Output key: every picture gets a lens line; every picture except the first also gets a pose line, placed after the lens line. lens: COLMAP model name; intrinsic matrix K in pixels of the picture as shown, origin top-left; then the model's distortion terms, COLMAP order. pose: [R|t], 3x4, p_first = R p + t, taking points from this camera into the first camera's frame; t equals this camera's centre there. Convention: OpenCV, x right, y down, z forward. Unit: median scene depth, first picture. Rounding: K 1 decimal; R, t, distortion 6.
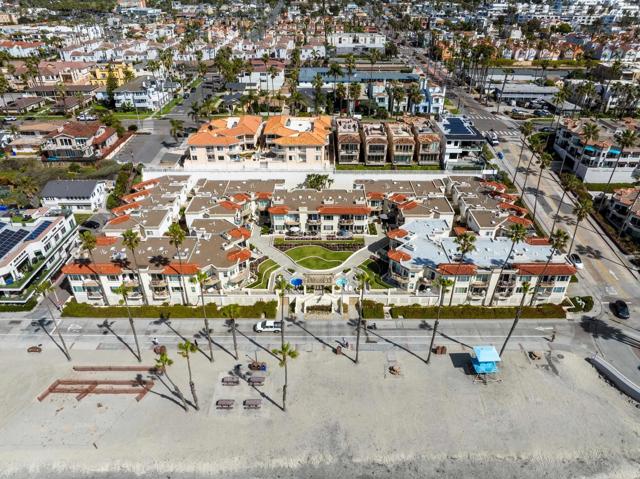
lens RADIAL K [[455.5, 0, 320.9], [0, 455.5, 243.8], [0, 0, 1]] dist [-0.043026, 0.009681]
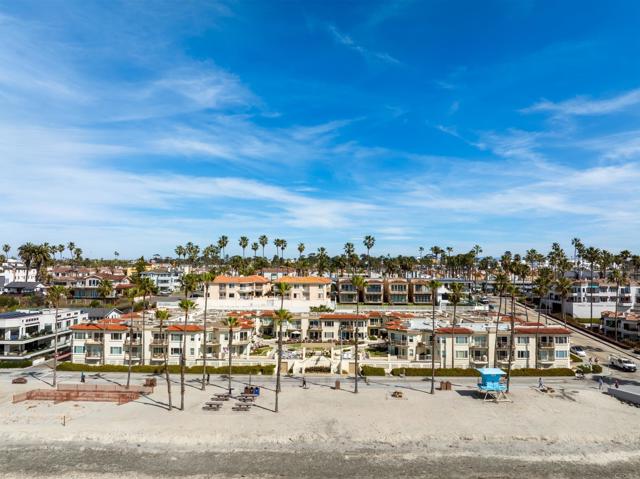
lens RADIAL K [[455.5, 0, 320.3], [0, 455.5, 236.8], [0, 0, 1]] dist [-0.043026, 0.009681]
pose [[0.999843, 0.004280, -0.017190, 0.014709], [-0.013435, 0.815702, -0.578317, 0.413760], [0.011546, 0.578457, 0.815631, 0.038360]]
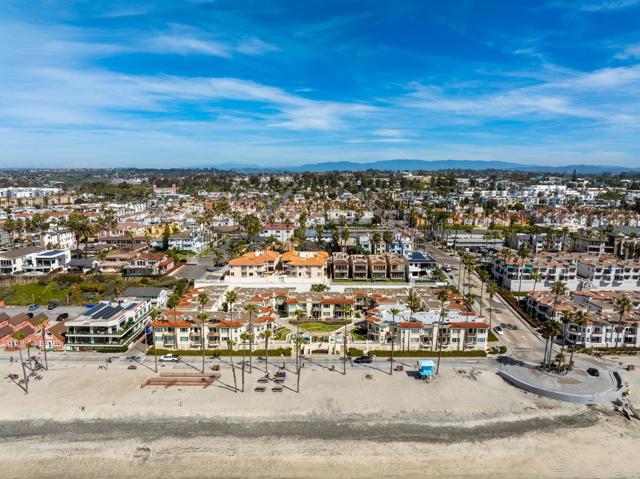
lens RADIAL K [[455.5, 0, 320.0], [0, 455.5, 247.7], [0, 0, 1]] dist [-0.043026, 0.009681]
pose [[0.999994, 0.002255, -0.002768, -0.000784], [-0.003122, 0.928364, -0.371660, 0.332808], [0.001731, 0.371666, 0.928365, -0.444586]]
